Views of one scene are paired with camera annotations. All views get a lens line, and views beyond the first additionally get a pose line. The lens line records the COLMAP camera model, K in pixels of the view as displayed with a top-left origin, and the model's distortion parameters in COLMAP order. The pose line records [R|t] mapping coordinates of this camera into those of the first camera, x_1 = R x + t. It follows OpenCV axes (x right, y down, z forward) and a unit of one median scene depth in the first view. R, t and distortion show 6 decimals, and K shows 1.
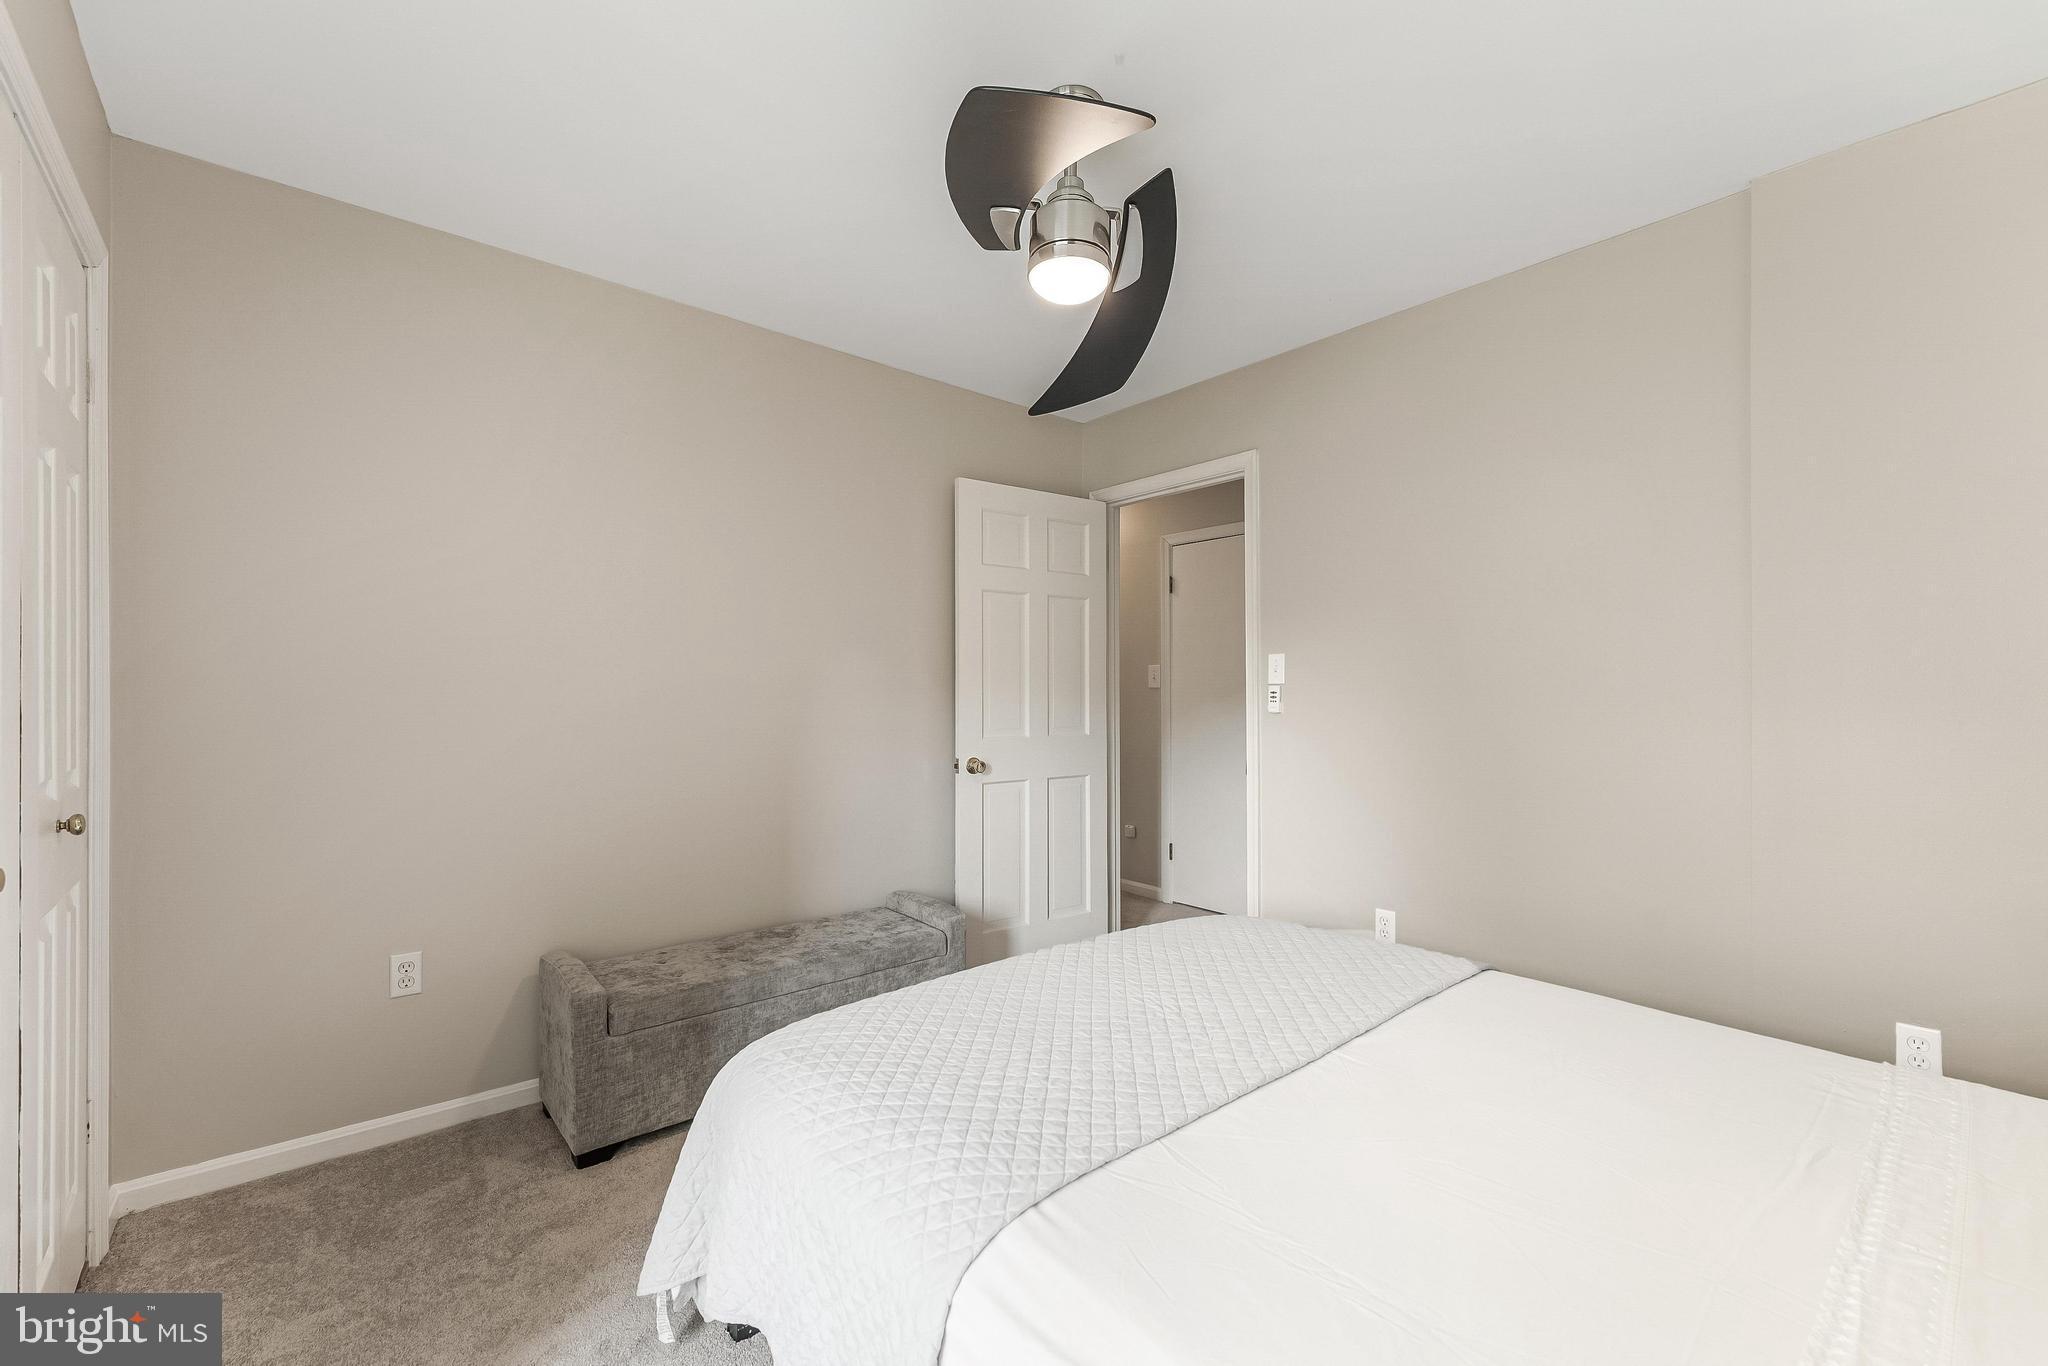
lens RADIAL K [[828.4, 0, 1023.7], [0, 828.4, 693.8], [0, 0, 1]] dist [0.001504, -0.000115]
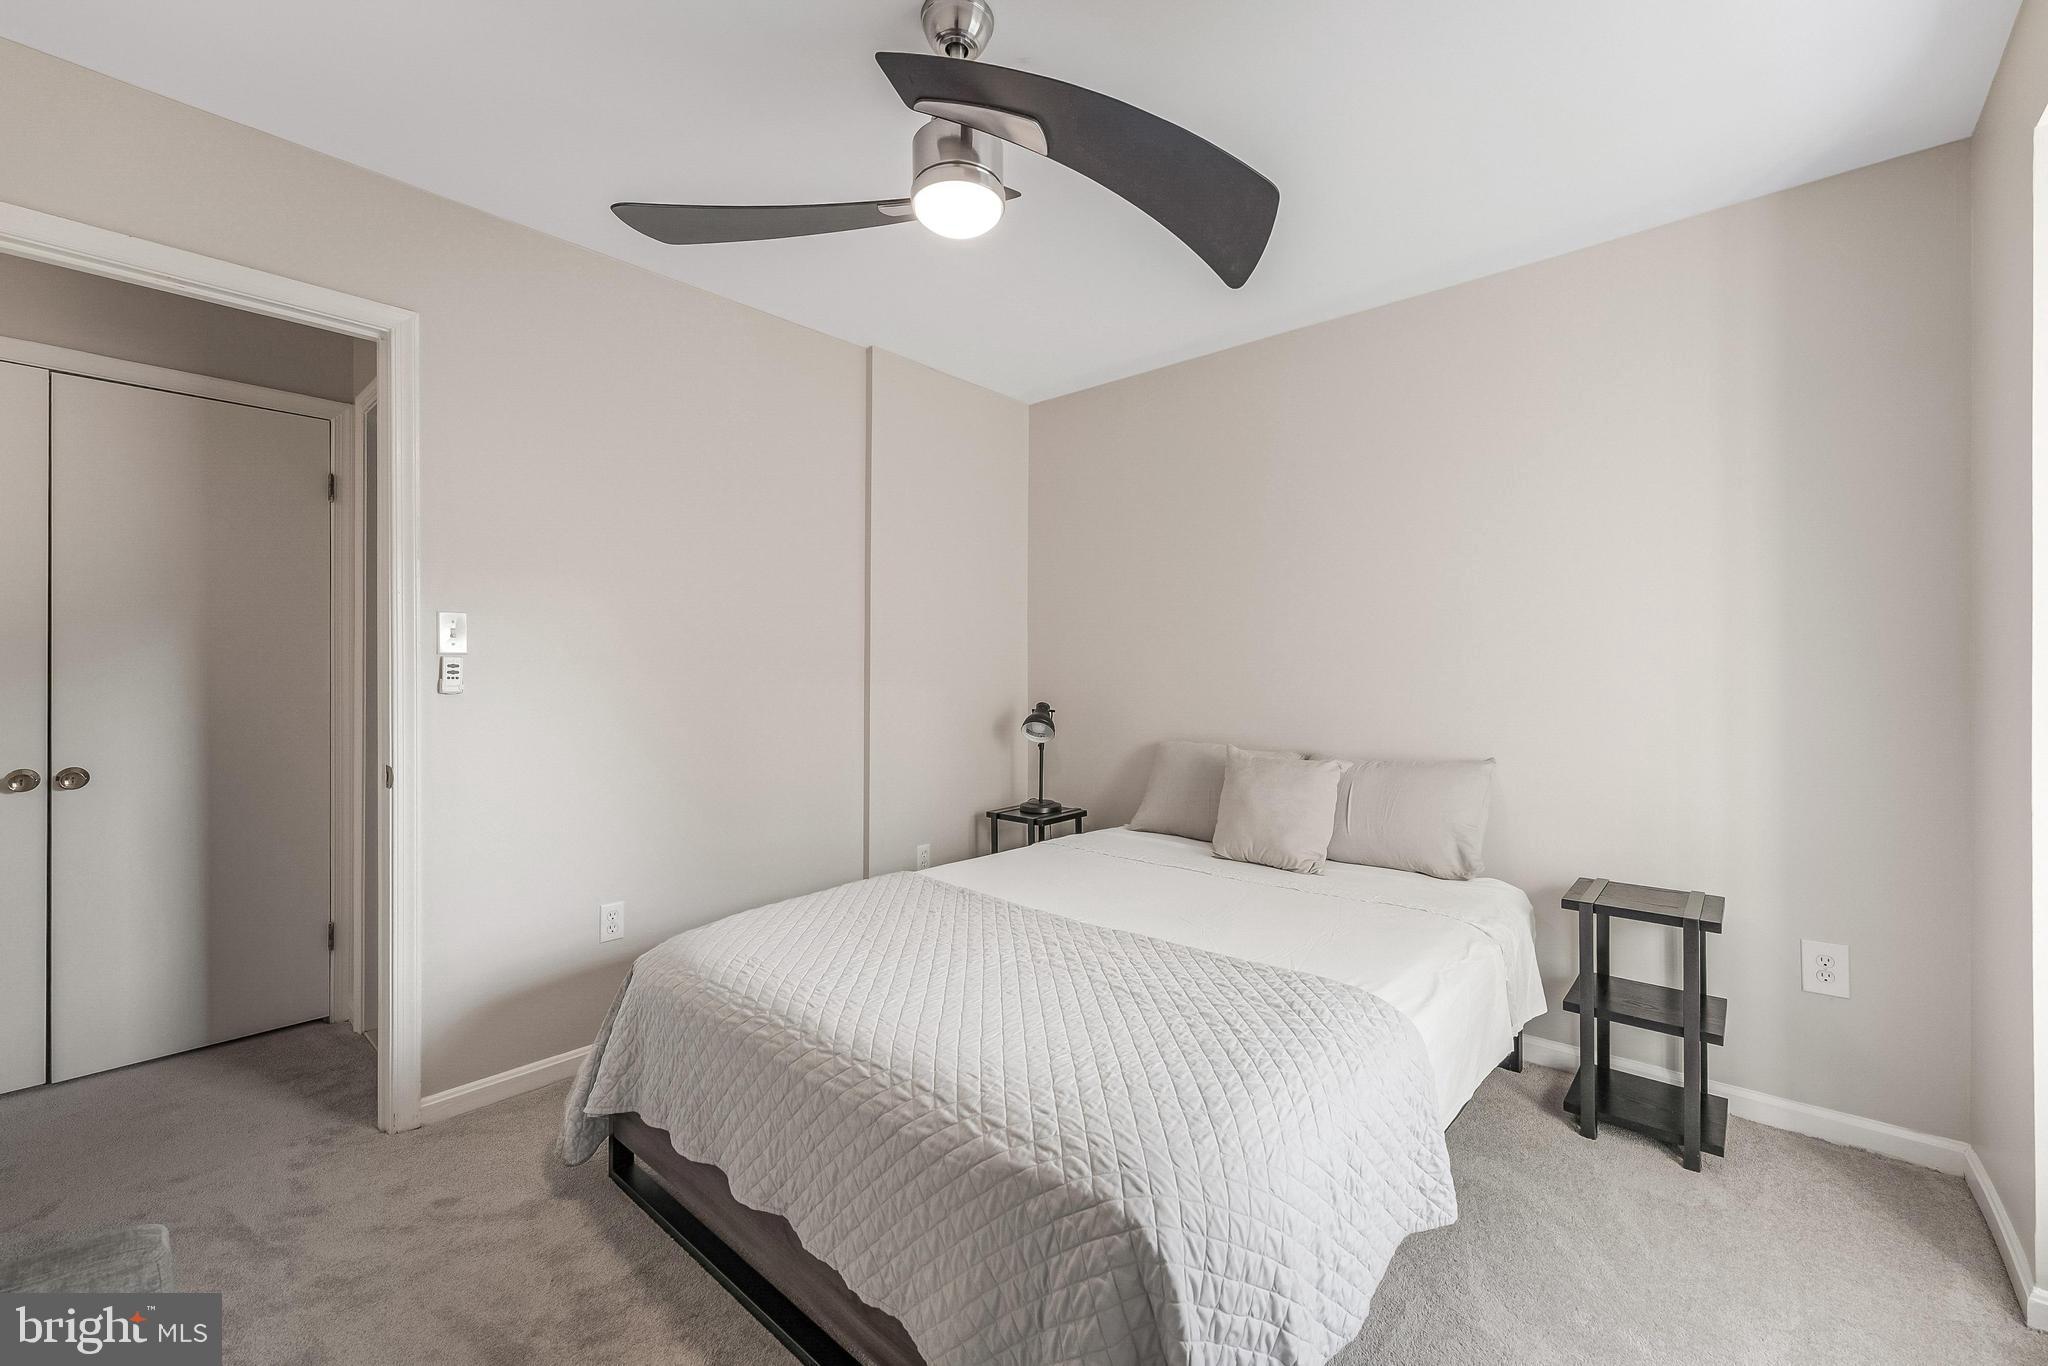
lens RADIAL K [[828.4, 0, 1024.6], [0, 828.4, 677.0], [0, 0, 1]] dist [0.001504, -0.000115]
pose [[-0.128955, 0.000957, 0.991650, -0.480709], [-0.003781, 0.999992, -0.001457, 0.008030], [-0.991643, -0.003938, -0.128950, 0.594783]]
